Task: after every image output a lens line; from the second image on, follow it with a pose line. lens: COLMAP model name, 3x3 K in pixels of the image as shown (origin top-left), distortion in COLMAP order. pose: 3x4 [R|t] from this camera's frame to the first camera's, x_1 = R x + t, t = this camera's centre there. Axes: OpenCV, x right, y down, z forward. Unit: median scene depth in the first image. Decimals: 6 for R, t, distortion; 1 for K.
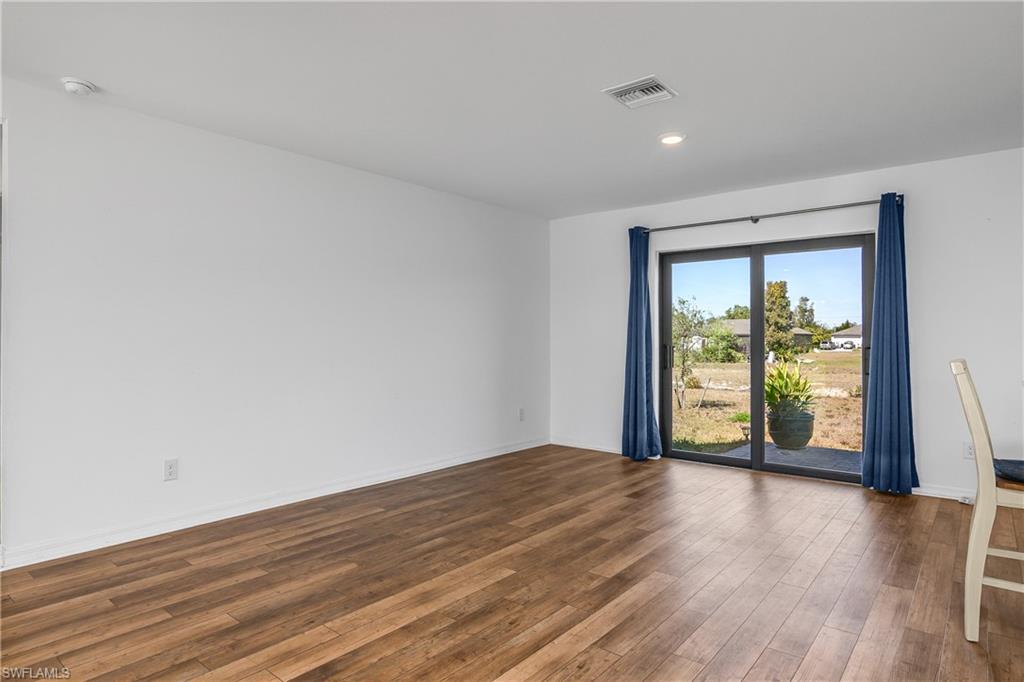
lens RADIAL K [[587.9, 0, 505.7], [0, 587.9, 332.1], [0, 0, 1]] dist [-0.023080, 0.000614]
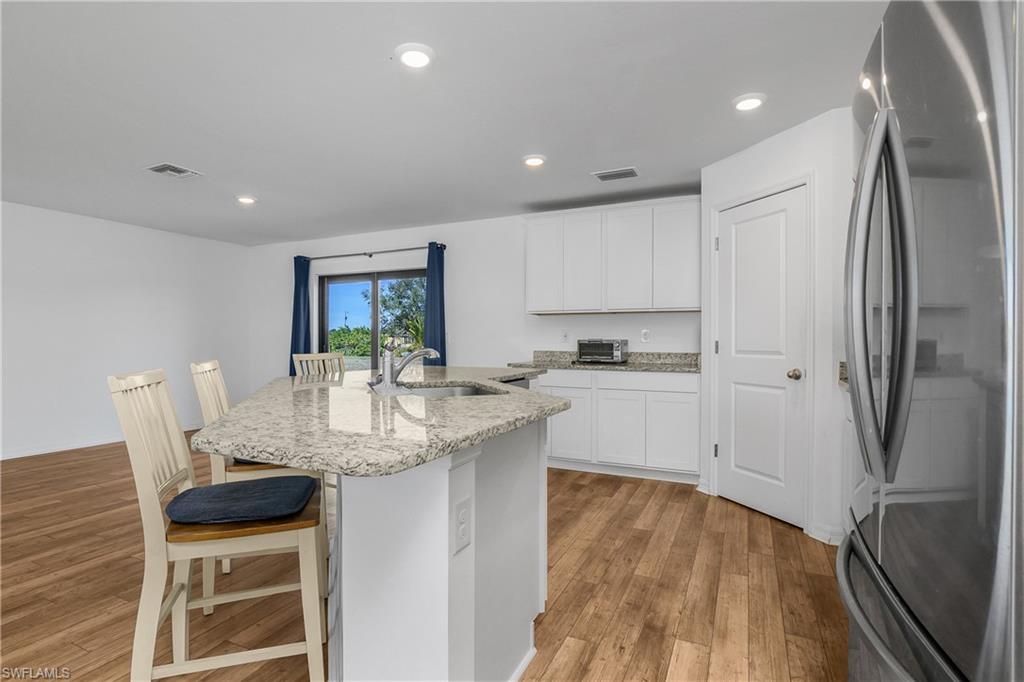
lens RADIAL K [[505.8, 0, 504.5], [0, 505.8, 342.6], [0, 0, 1]] dist [-0.018151, 0.001583]
pose [[0.970097, 0.000186, 0.242719, 0.570811], [-0.004280, 0.999857, 0.016342, -0.004320], [-0.242681, -0.016892, 0.969959, -0.327066]]
